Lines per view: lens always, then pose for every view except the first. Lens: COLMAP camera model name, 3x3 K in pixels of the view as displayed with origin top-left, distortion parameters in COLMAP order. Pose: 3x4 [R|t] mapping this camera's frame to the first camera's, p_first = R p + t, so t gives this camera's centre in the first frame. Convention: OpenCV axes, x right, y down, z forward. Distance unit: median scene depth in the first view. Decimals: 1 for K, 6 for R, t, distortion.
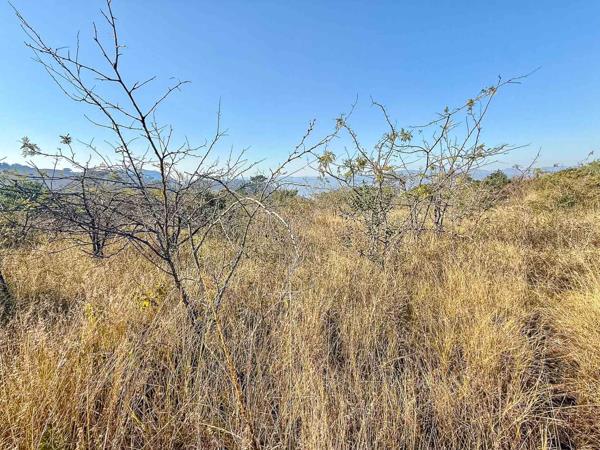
lens RADIAL K [[235.9, 0, 300.0], [0, 235.9, 225.0], [0, 0, 1]] dist [-0.000262, -0.000074]
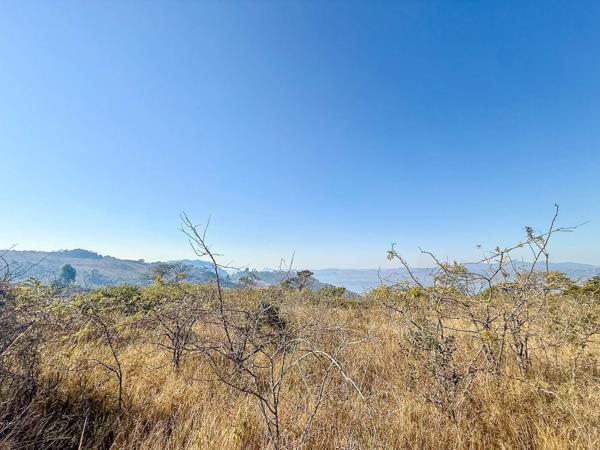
lens RADIAL K [[243.9, 0, 288.3], [0, 243.9, 234.6], [0, 0, 1]] dist [-0.001410, -0.000250]
pose [[0.973156, -0.020785, -0.229206, -0.032903], [-0.057404, 0.942517, -0.329192, -0.093741], [0.222872, 0.333512, 0.916023, -0.166626]]
